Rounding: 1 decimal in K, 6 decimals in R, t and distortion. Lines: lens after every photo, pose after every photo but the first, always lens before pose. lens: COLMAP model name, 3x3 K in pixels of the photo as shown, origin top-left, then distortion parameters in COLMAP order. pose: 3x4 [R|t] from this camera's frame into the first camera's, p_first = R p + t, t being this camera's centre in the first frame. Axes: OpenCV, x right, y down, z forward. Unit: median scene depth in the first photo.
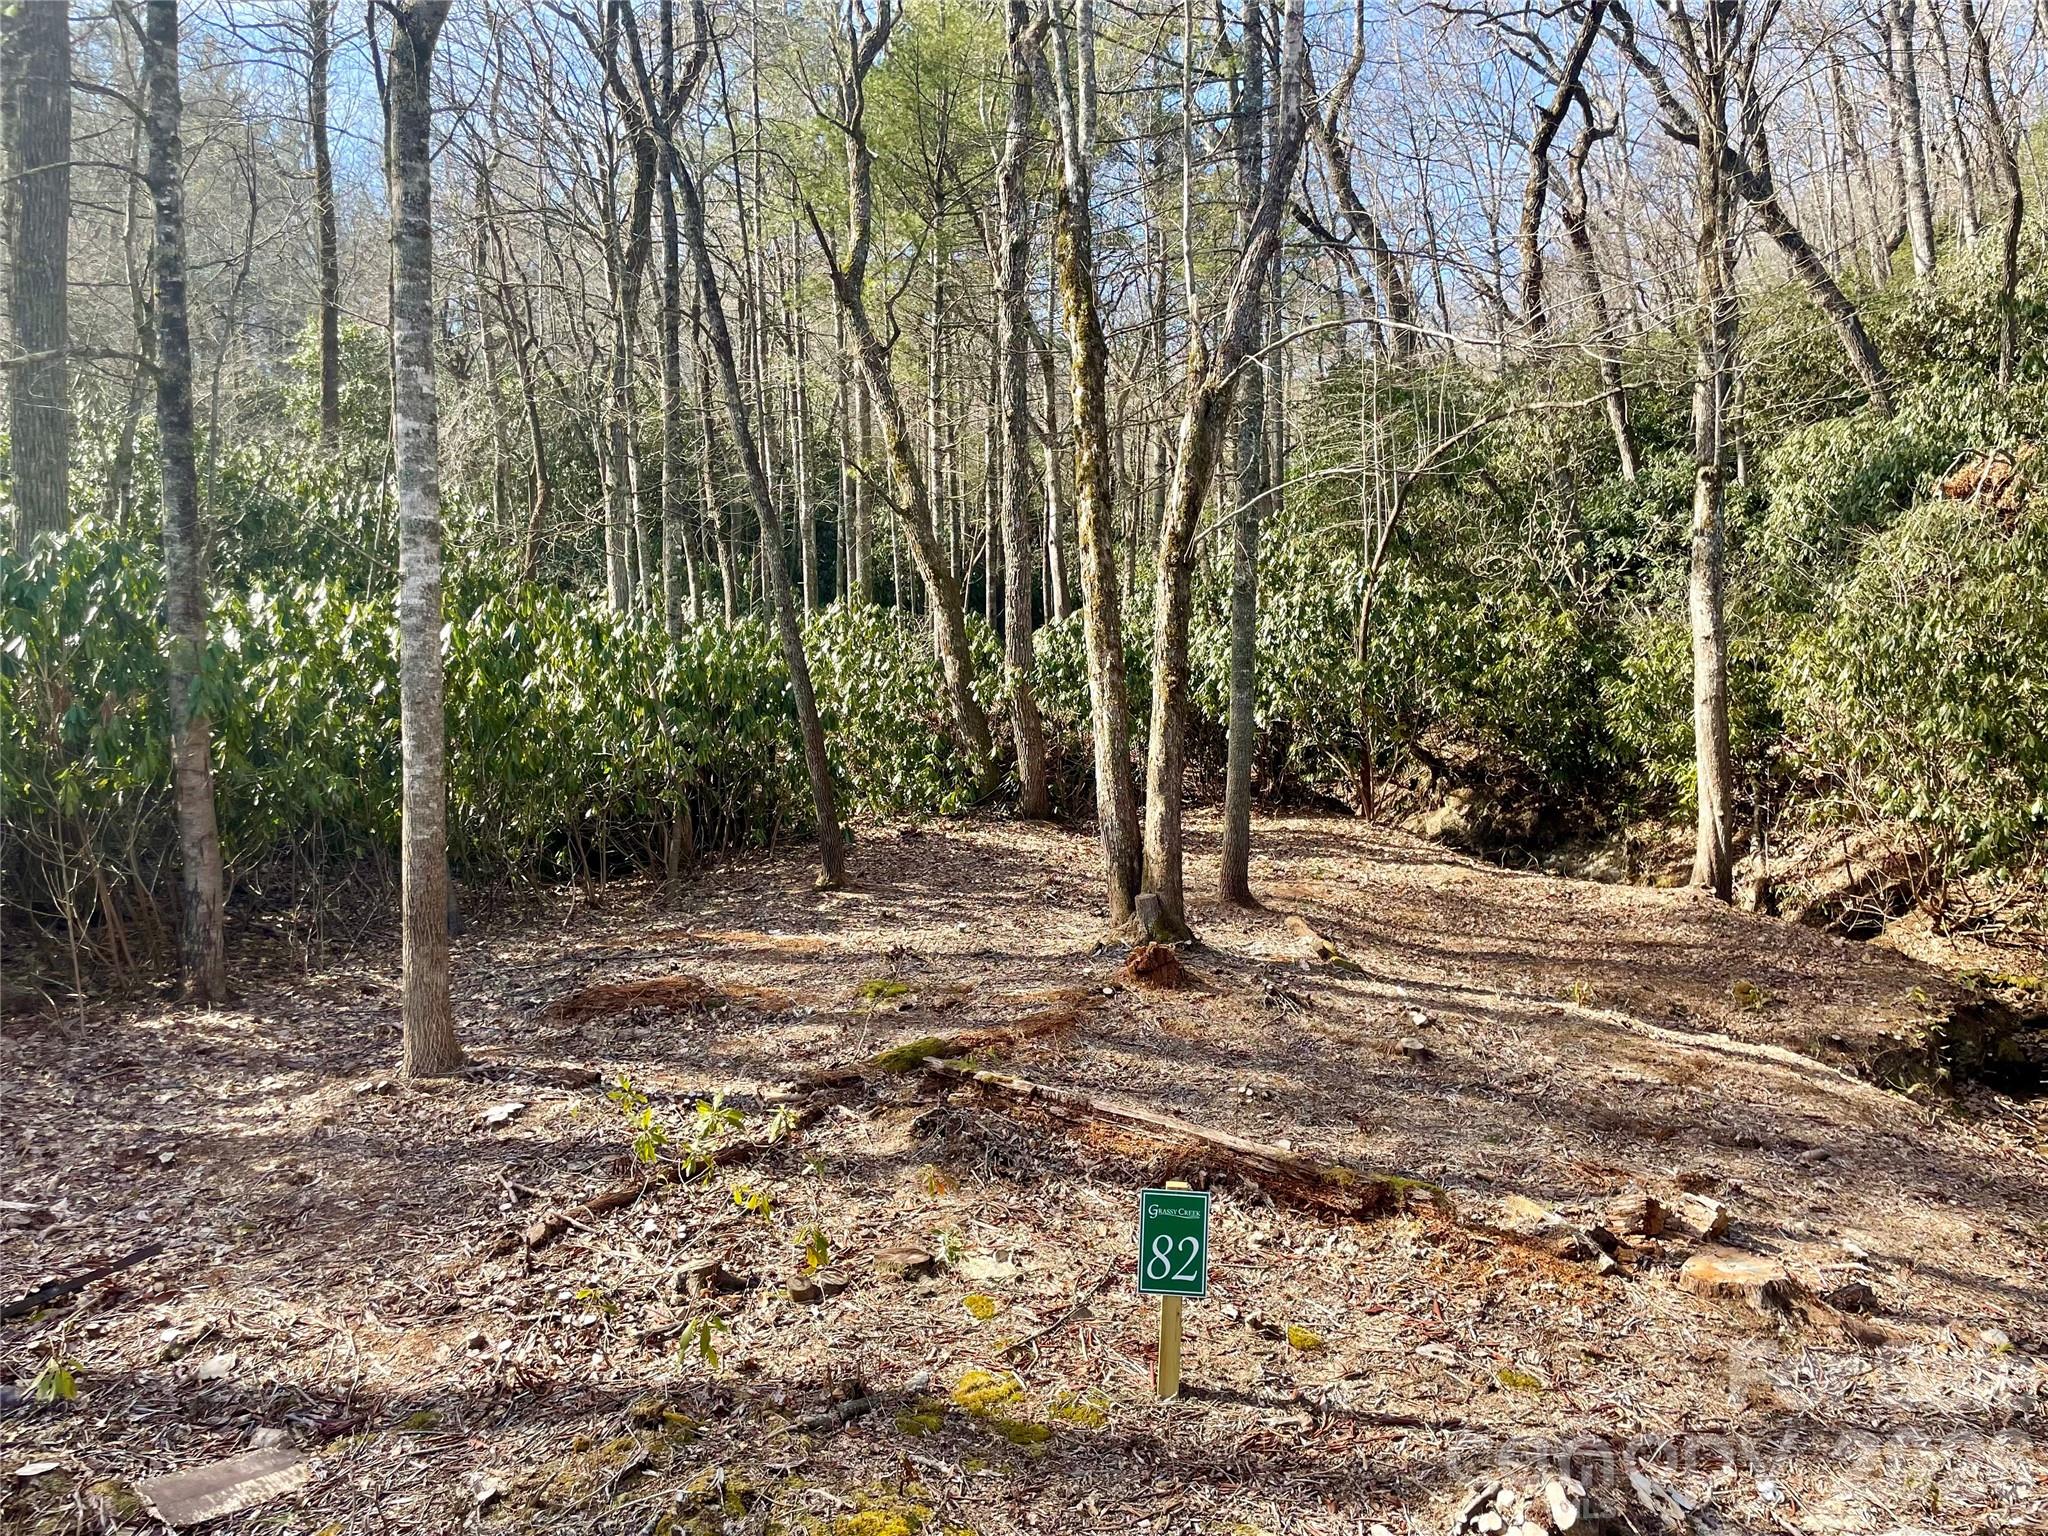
lens RADIAL K [[1557.1, 0, 1017.2], [0, 1557.1, 764.5], [0, 0, 1]] dist [0.056460, -0.086776]
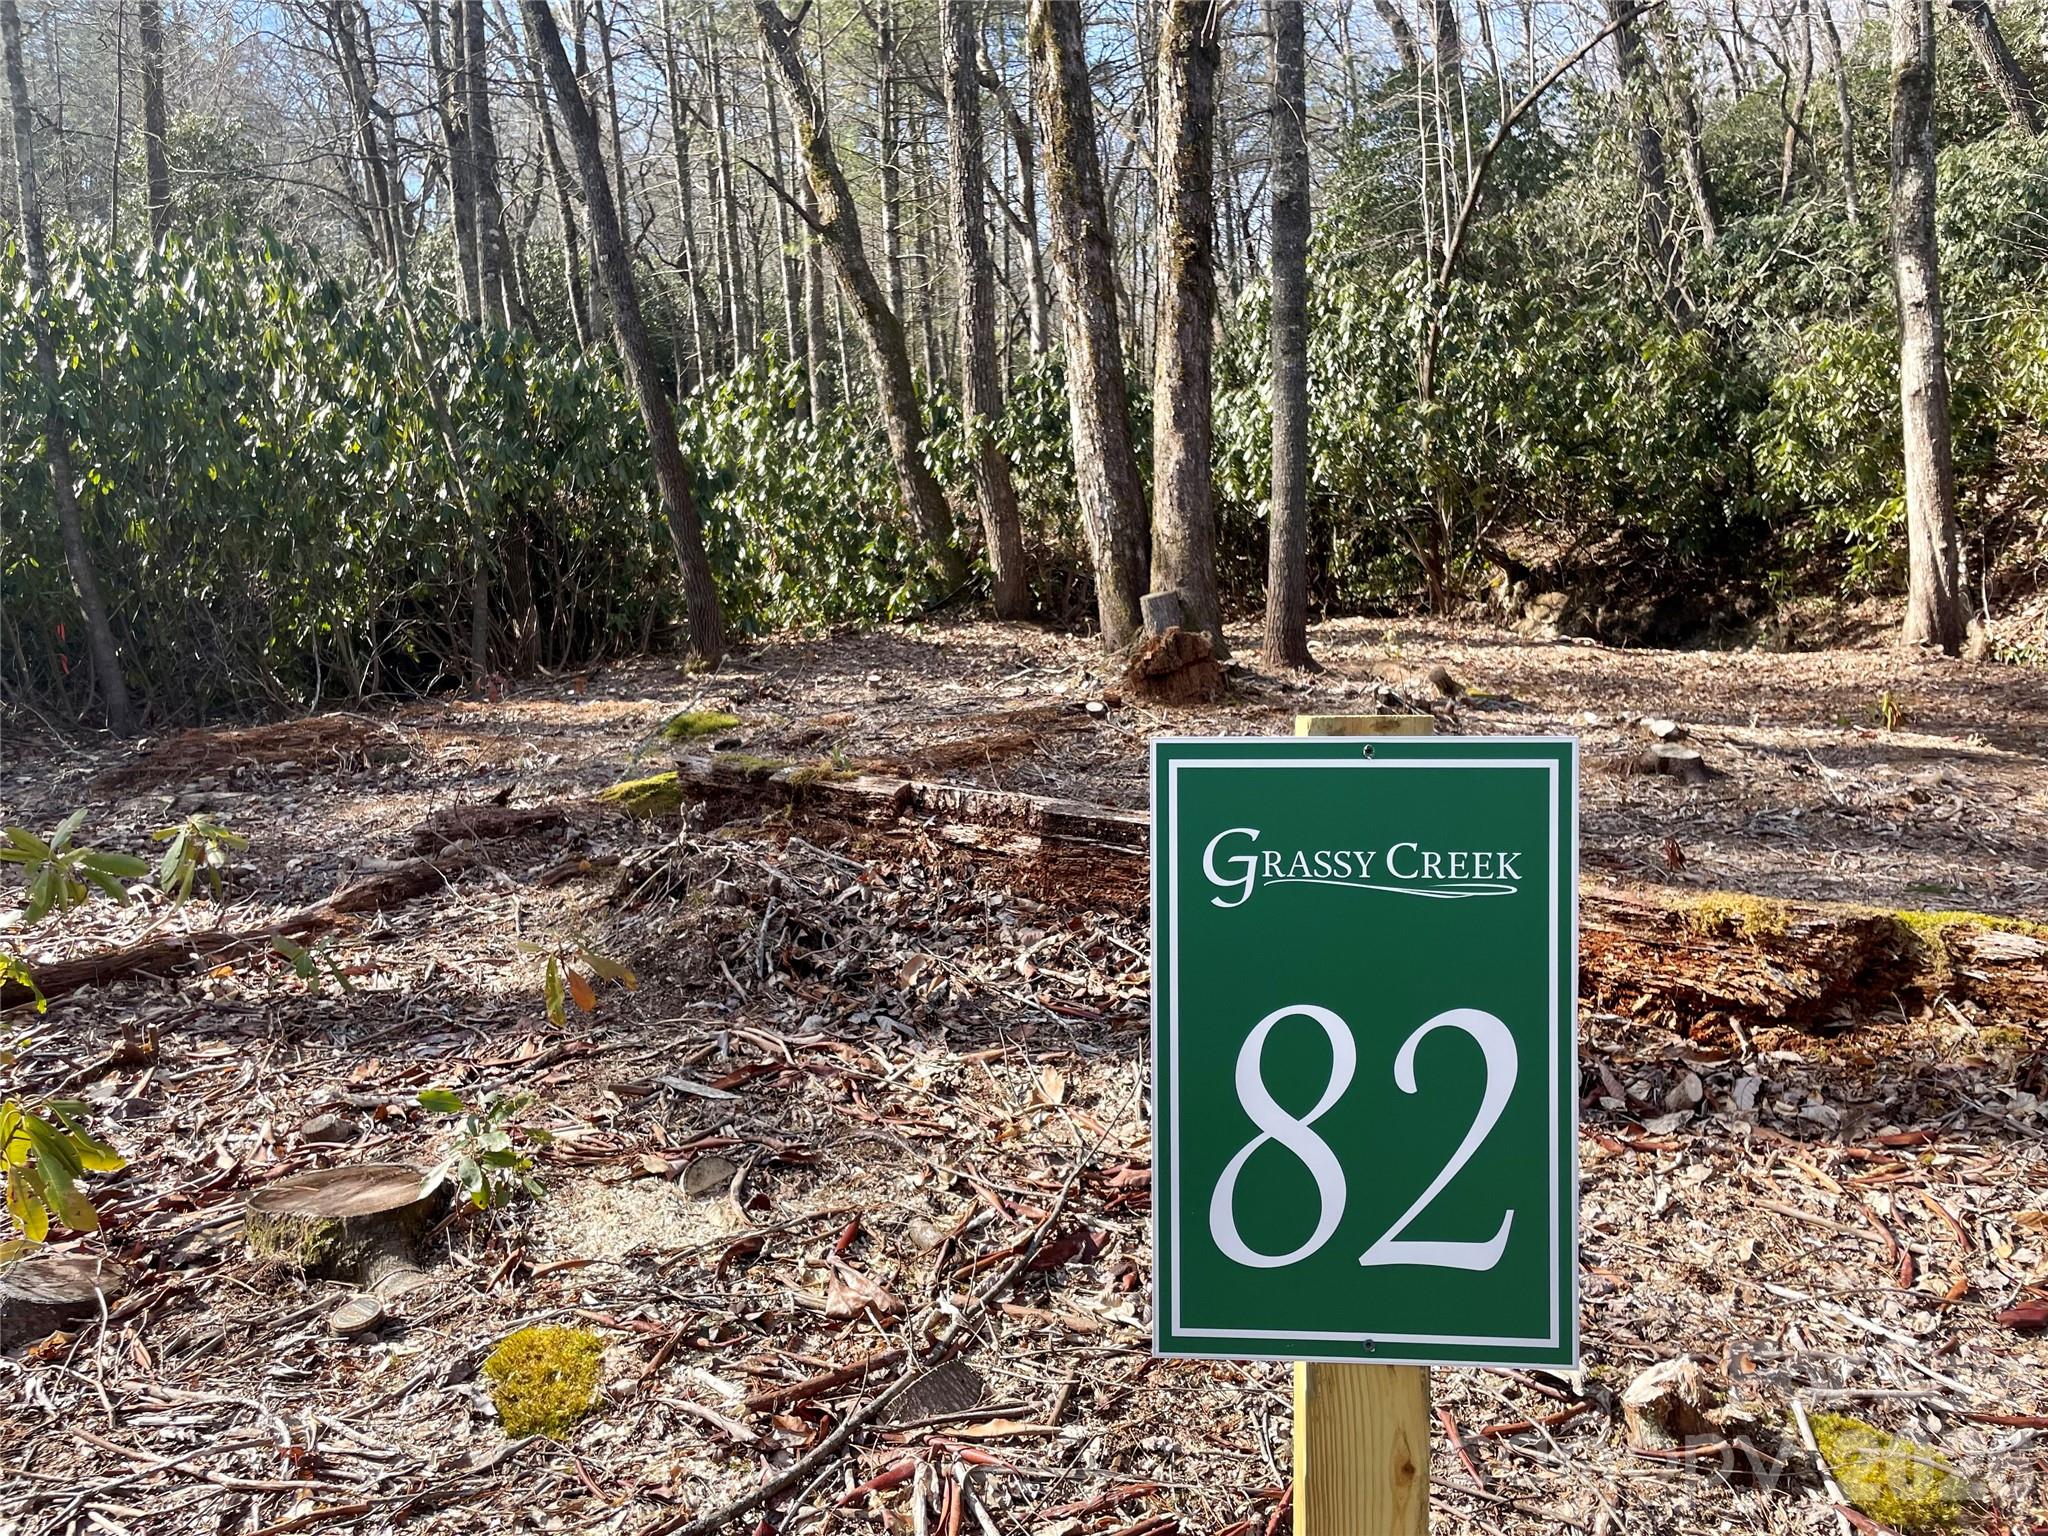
lens RADIAL K [[1557.1, 0, 1020.5], [0, 1557.1, 777.3], [0, 0, 1]] dist [0.056460, -0.086776]
pose [[0.999026, -0.043286, -0.008518, 0.020745], [0.043660, 0.997786, 0.050167, 0.083574], [0.006327, -0.050490, 0.998705, 0.261460]]
